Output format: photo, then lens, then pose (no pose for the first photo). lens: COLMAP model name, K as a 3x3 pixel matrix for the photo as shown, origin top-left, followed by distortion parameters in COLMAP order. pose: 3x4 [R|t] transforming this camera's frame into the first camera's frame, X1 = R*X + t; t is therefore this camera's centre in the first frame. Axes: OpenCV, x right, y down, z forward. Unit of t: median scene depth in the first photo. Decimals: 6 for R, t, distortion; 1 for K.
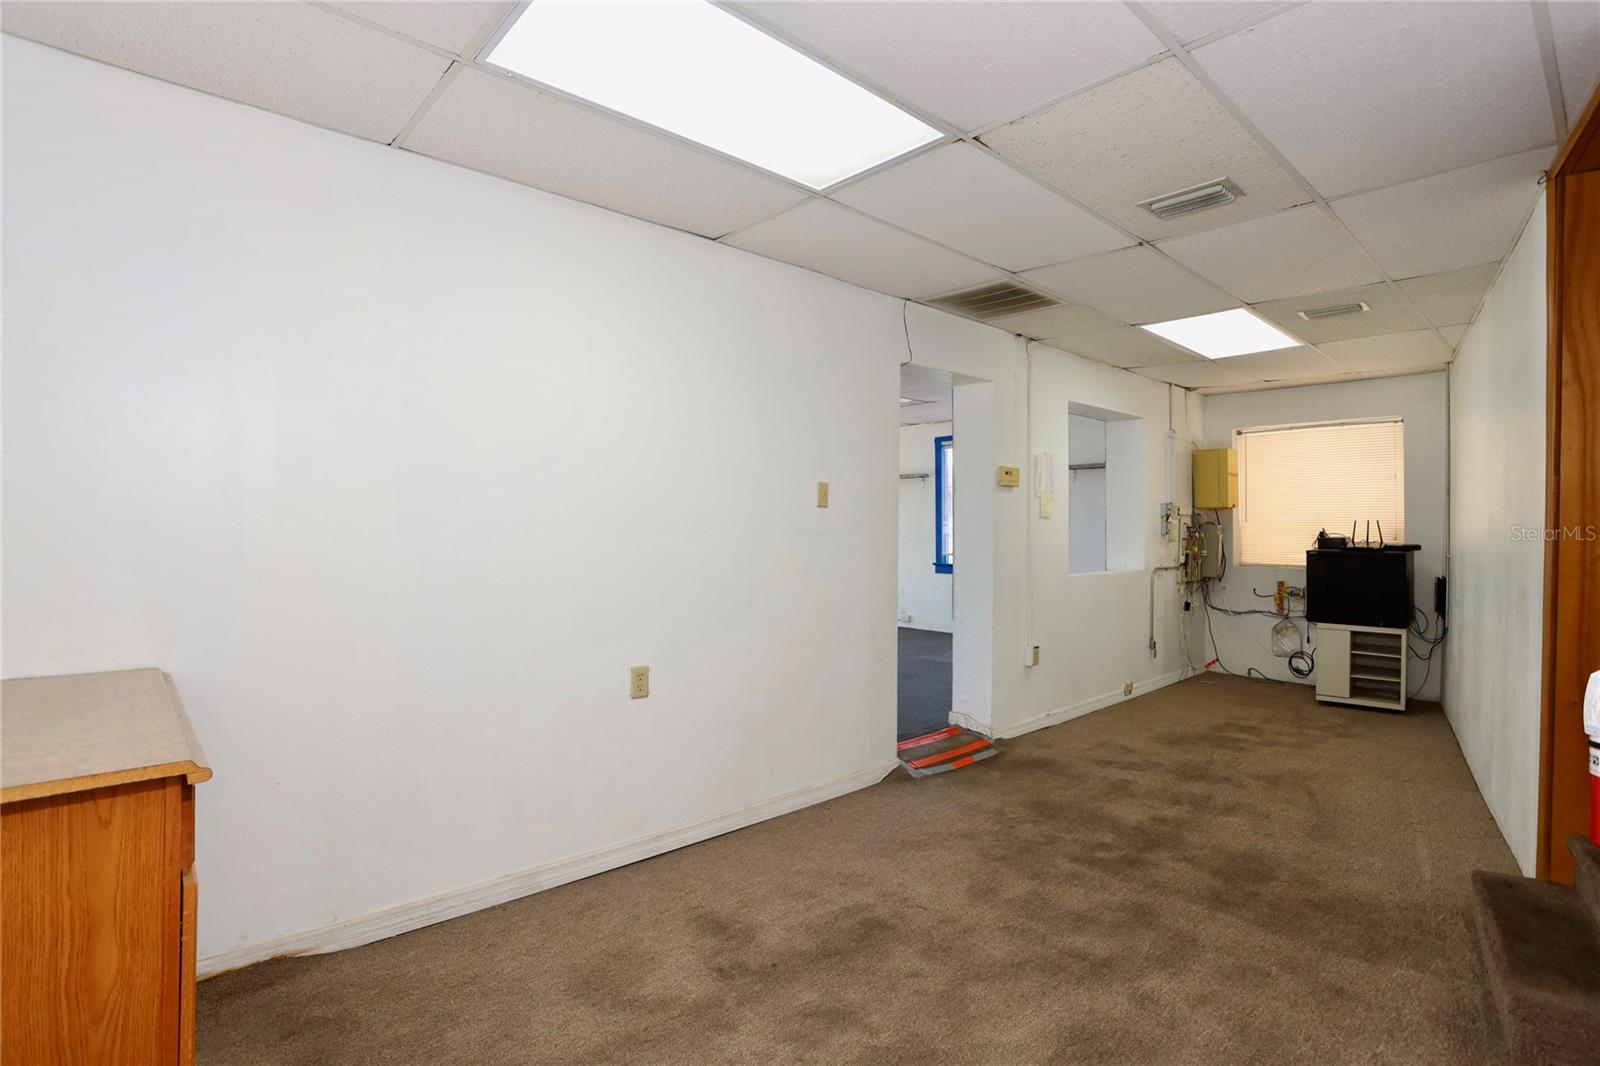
lens RADIAL K [[788.8, 0, 804.9], [0, 788.8, 531.1], [0, 0, 1]] dist [-0.046967, 0.000982]
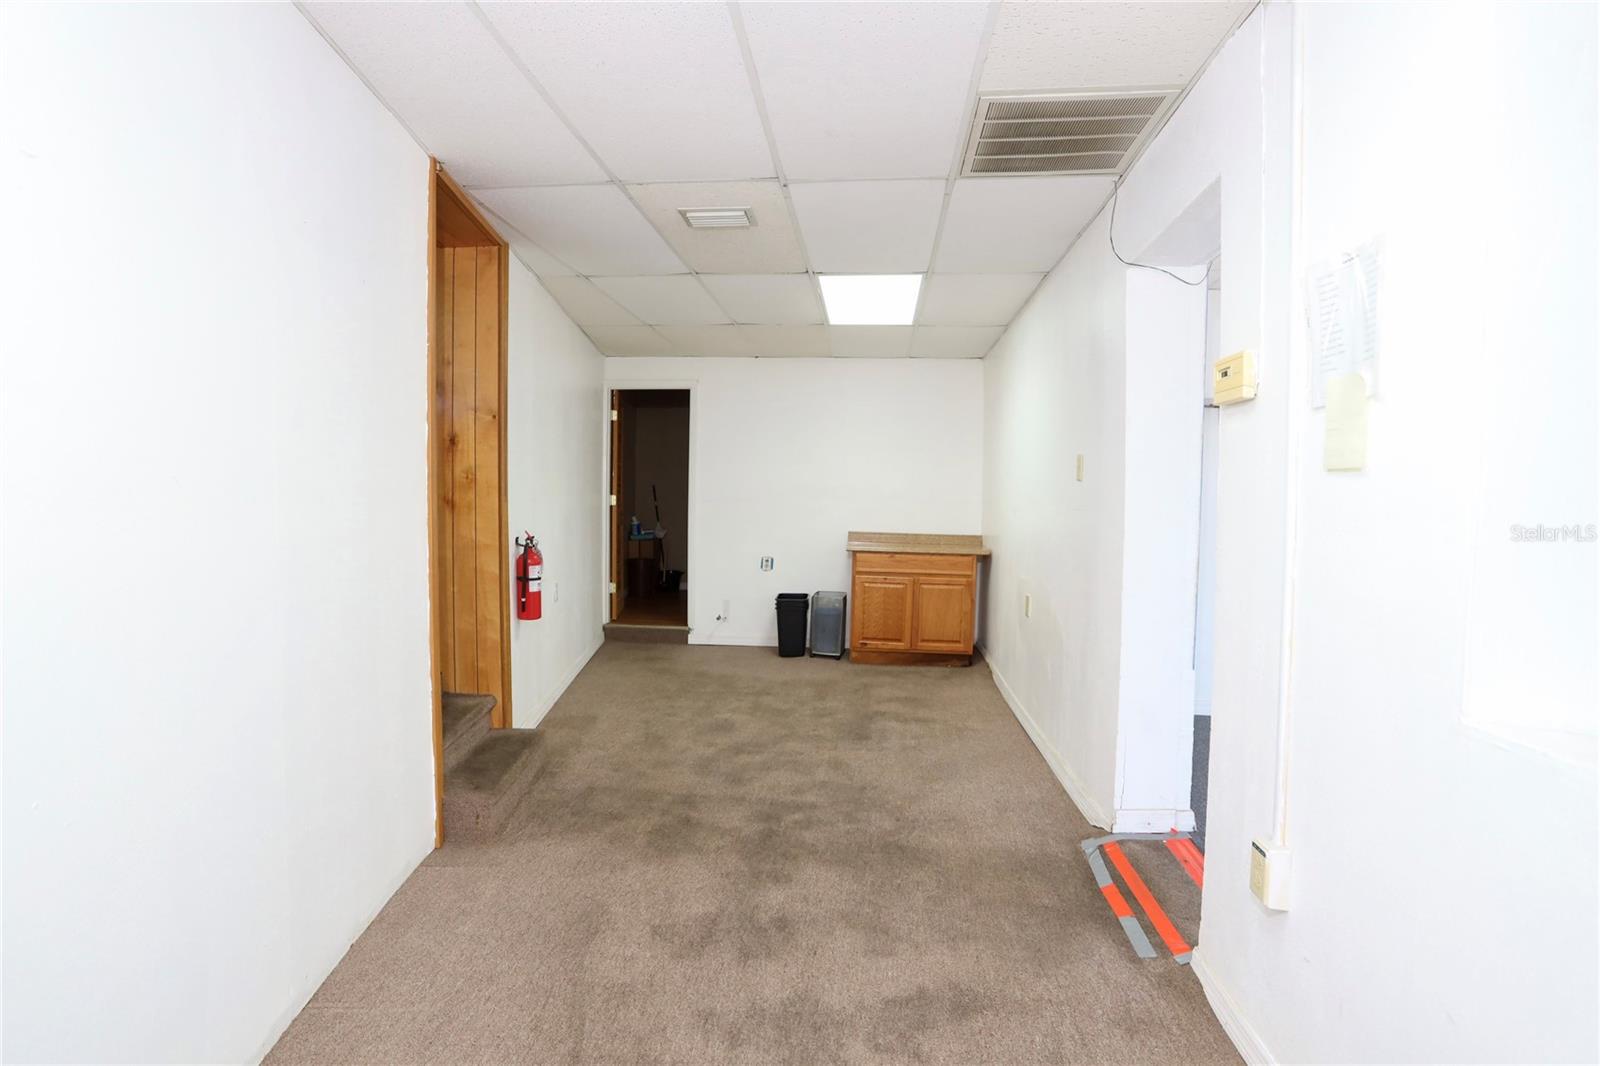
lens RADIAL K [[788.8, 0, 799.0], [0, 788.8, 533.8], [0, 0, 1]] dist [-0.046967, 0.000982]
pose [[-0.752885, 0.020987, -0.657818, 1.002323], [-0.011217, 0.998937, 0.044708, -0.006594], [0.658057, 0.041038, -0.751849, 1.674222]]
